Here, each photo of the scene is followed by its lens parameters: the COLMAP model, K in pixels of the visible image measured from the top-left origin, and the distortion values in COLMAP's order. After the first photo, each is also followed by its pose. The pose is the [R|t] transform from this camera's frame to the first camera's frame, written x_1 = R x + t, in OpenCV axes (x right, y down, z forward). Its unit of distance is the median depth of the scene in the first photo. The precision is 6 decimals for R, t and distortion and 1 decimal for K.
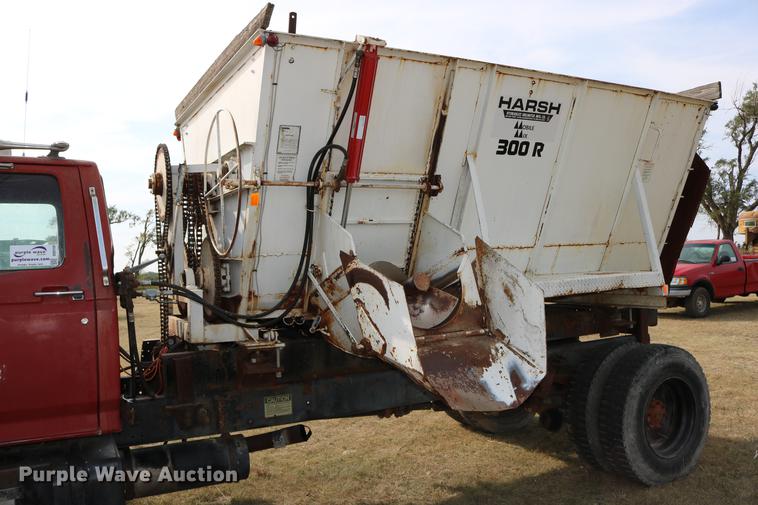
lens RADIAL K [[627.3, 0, 380.7], [0, 627.3, 255.7], [0, 0, 1]] dist [-0.158384, 0.123513]
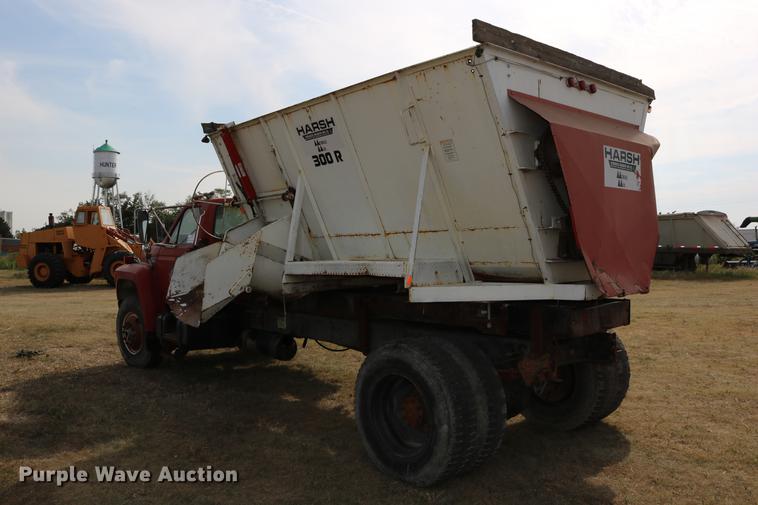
lens RADIAL K [[627.3, 0, 380.7], [0, 627.3, 255.7], [0, 0, 1]] dist [-0.158384, 0.123513]
pose [[0.223026, 0.045417, -0.973754, 1.622512], [0.013968, 0.998663, 0.049778, -0.037367], [0.974712, -0.024704, 0.222094, 0.871128]]
